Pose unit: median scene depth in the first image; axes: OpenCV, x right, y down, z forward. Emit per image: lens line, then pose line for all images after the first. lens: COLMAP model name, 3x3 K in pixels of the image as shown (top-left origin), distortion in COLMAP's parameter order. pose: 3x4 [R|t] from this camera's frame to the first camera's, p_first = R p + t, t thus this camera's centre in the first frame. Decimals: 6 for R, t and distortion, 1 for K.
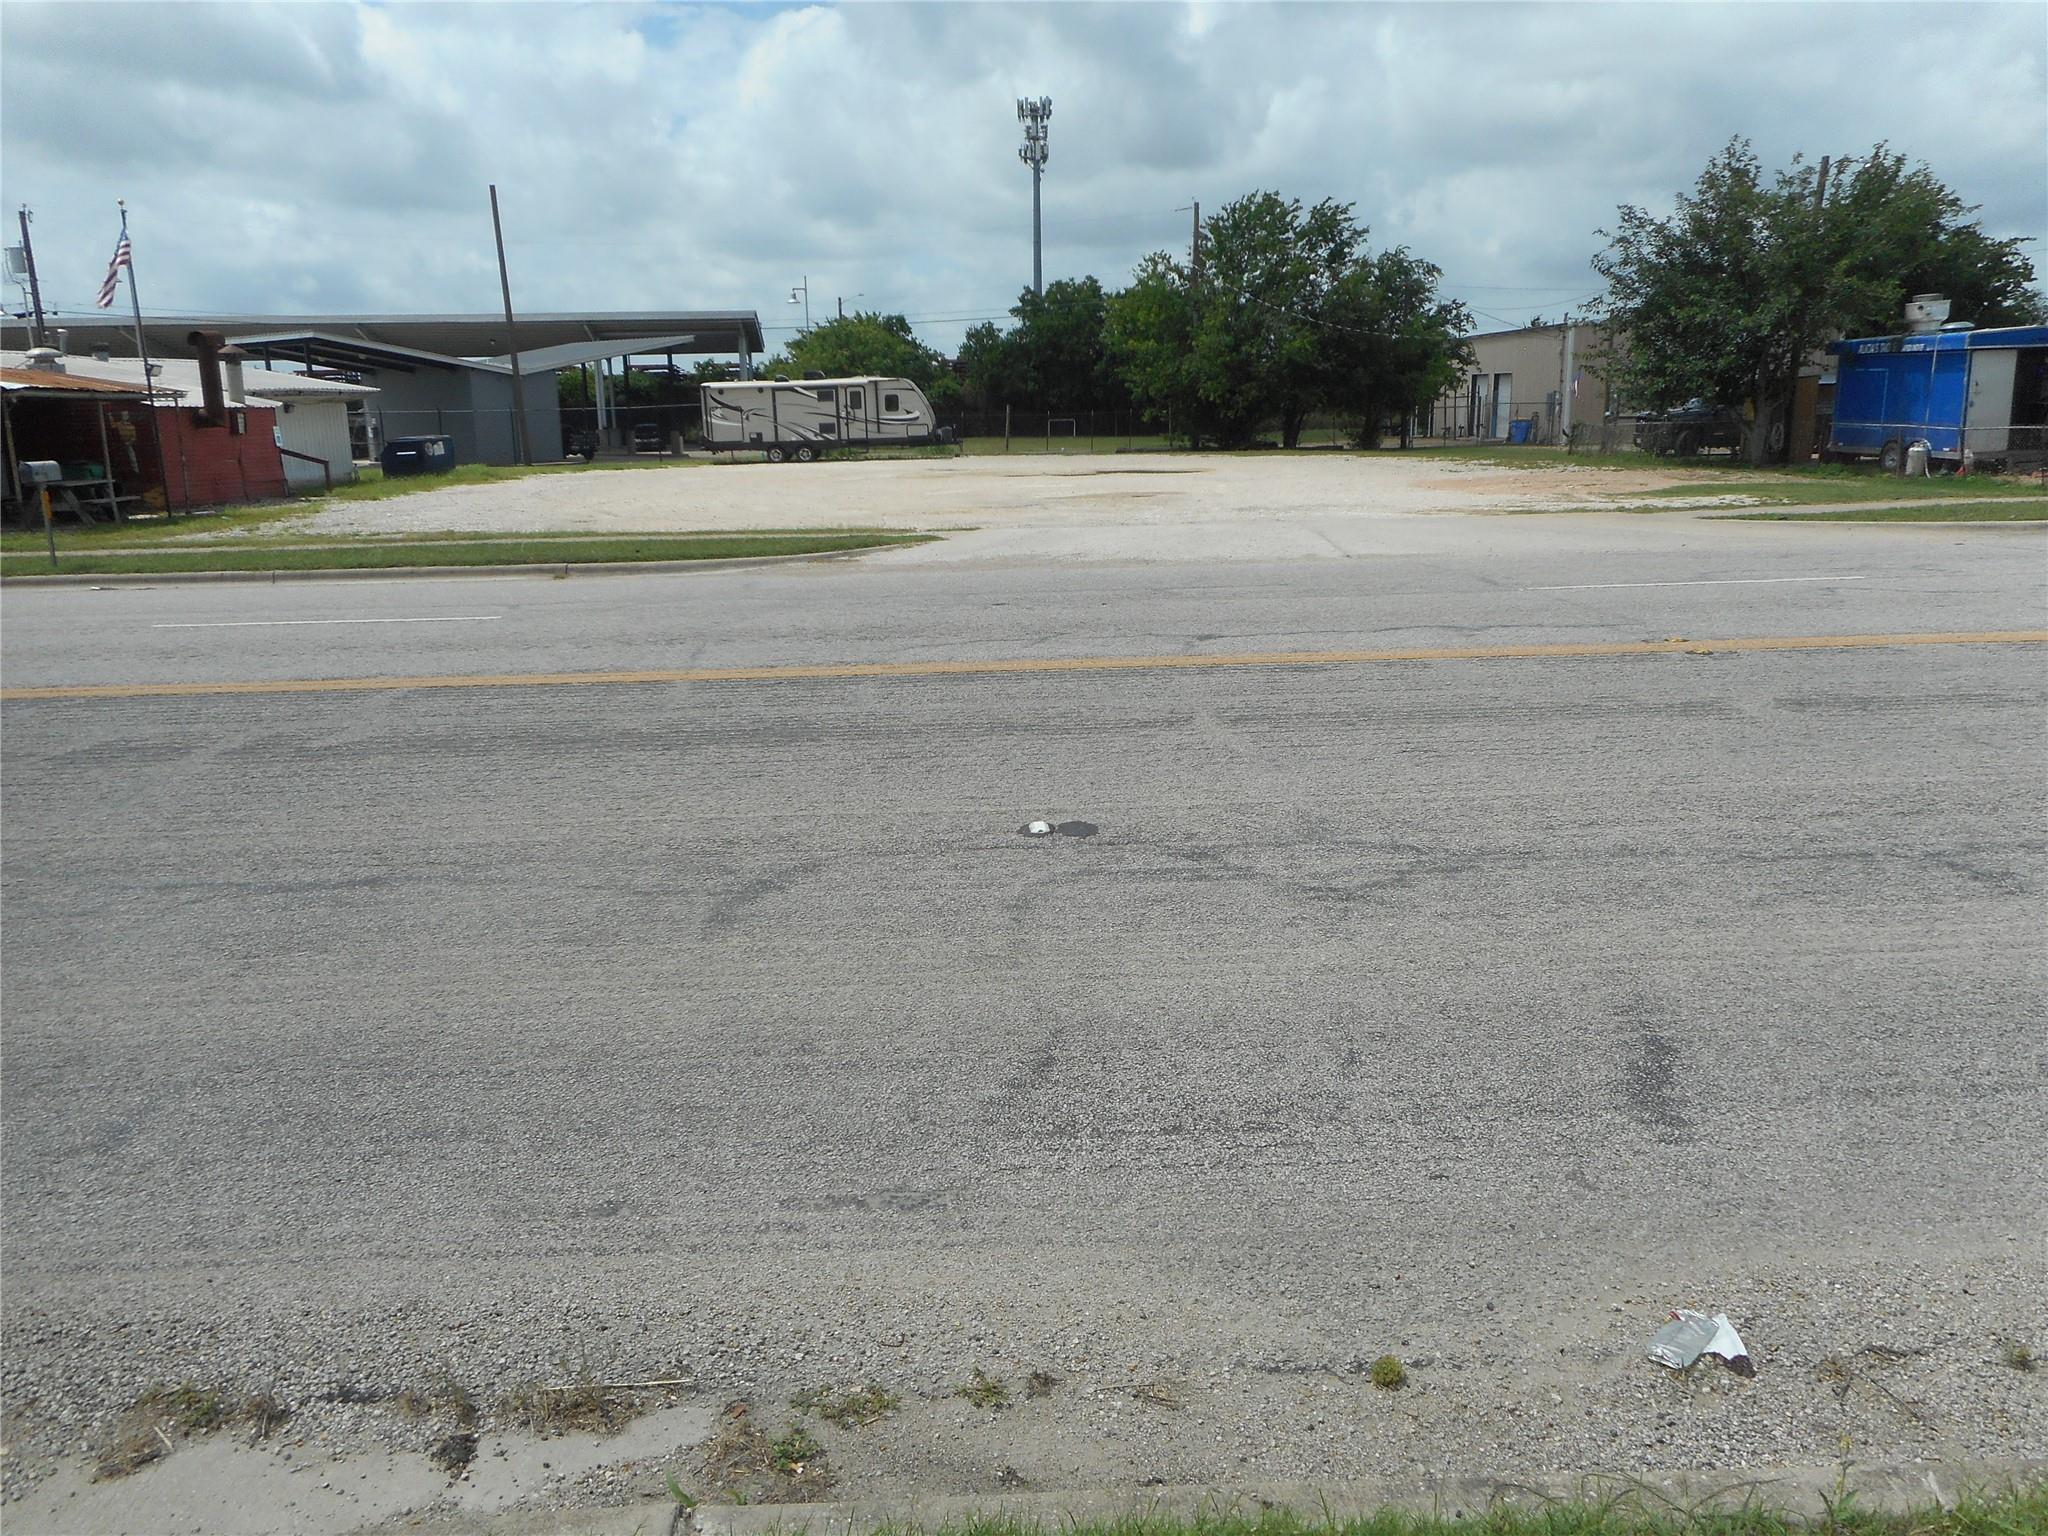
lens RADIAL K [[1512.0, 0, 1008.4], [0, 1512.0, 795.4], [0, 0, 1]] dist [-0.006420, 0.014469]
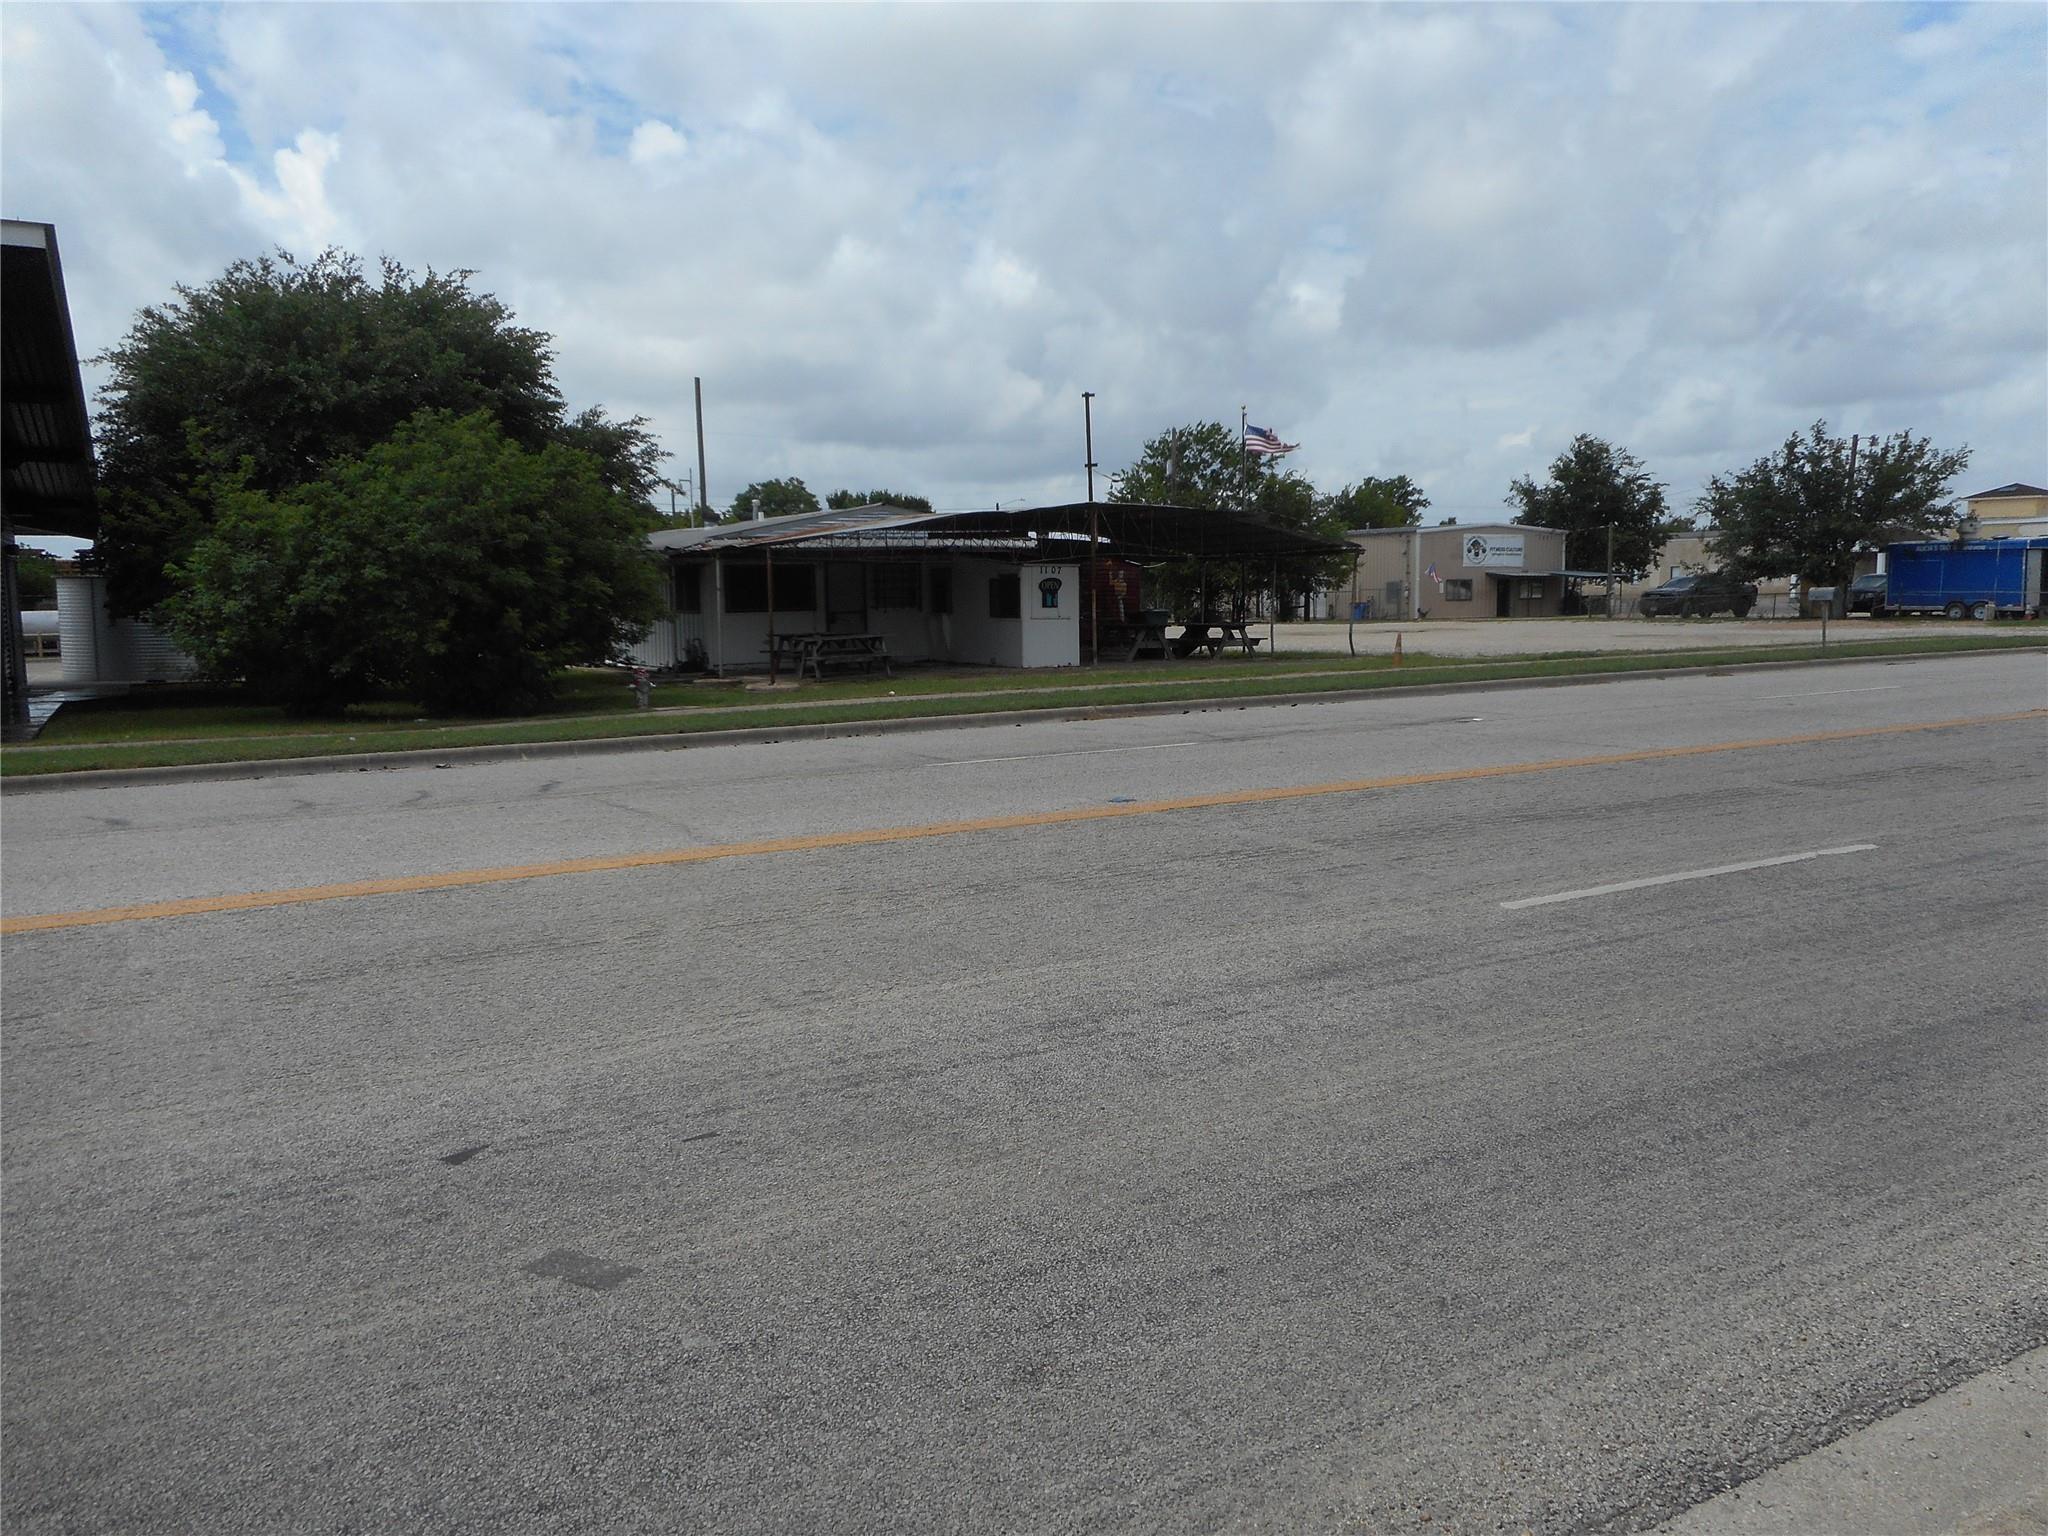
lens RADIAL K [[1540.1, 0, 1027.6], [0, 1540.1, 757.6], [0, 0, 1]] dist [0.005844, 0.001451]
pose [[0.879143, -0.044607, 0.474466, -0.677051], [0.117337, 0.985221, -0.124789, 0.017443], [-0.461887, 0.165380, 0.871384, 0.005233]]
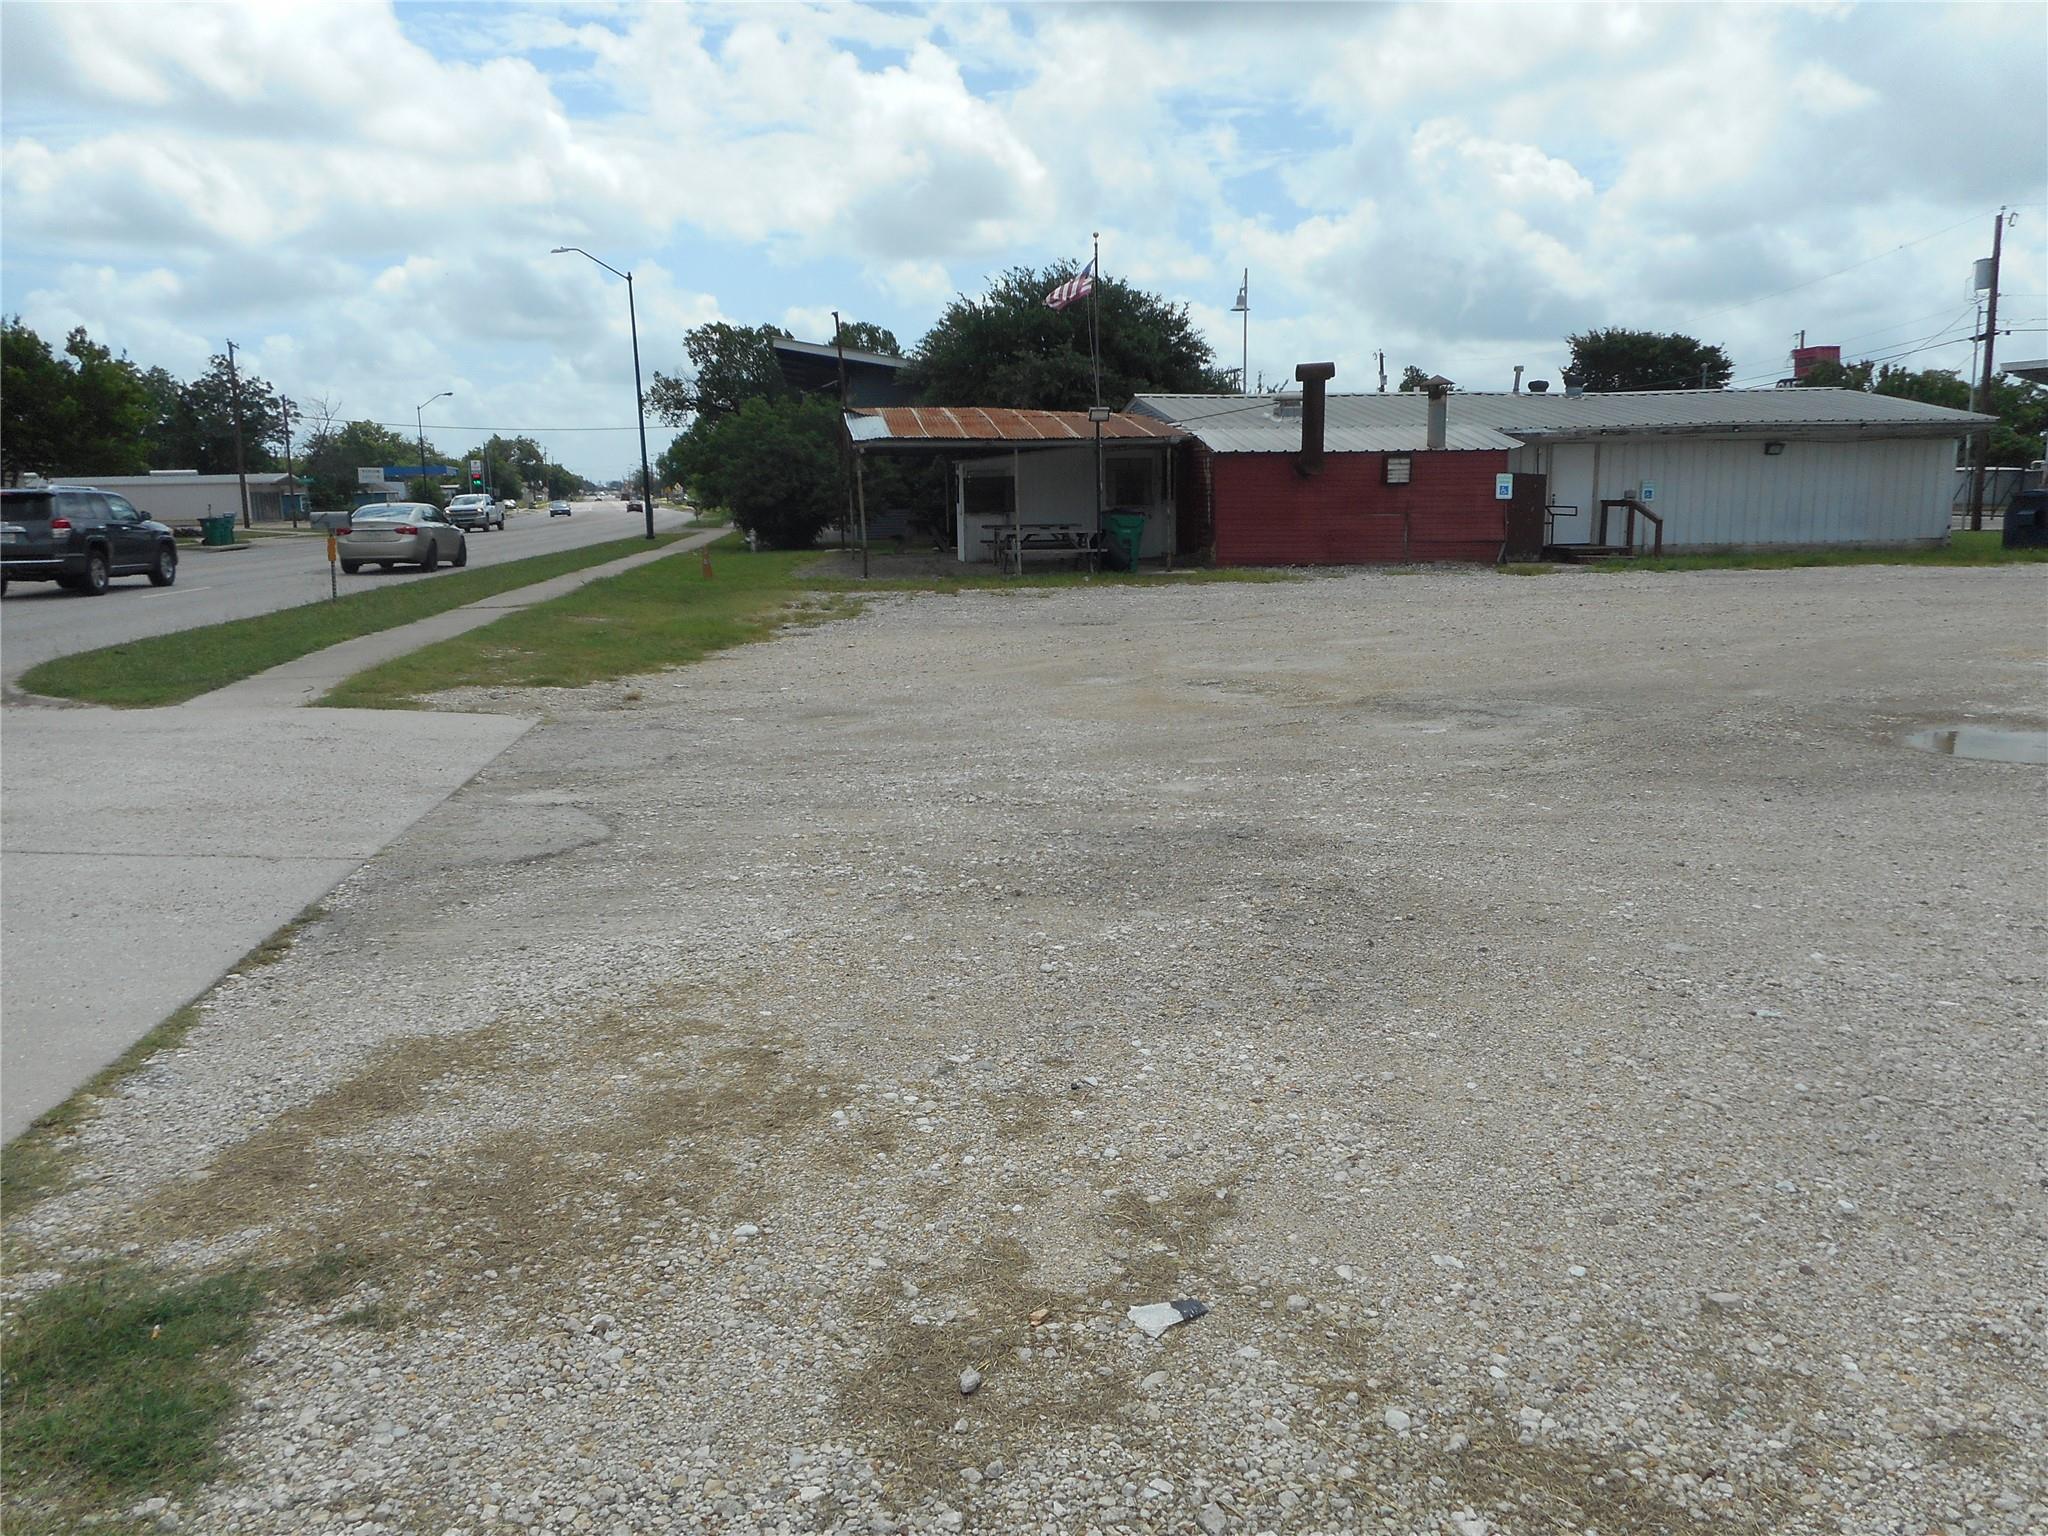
lens RADIAL K [[1540.1, 0, 1027.6], [0, 1540.1, 757.6], [0, 0, 1]] dist [0.005844, 0.001451]
pose [[0.114851, 0.192024, -0.974647, 0.194272], [-0.239313, 0.957591, 0.160463, -0.111262], [0.964126, 0.214817, 0.155934, 0.432388]]
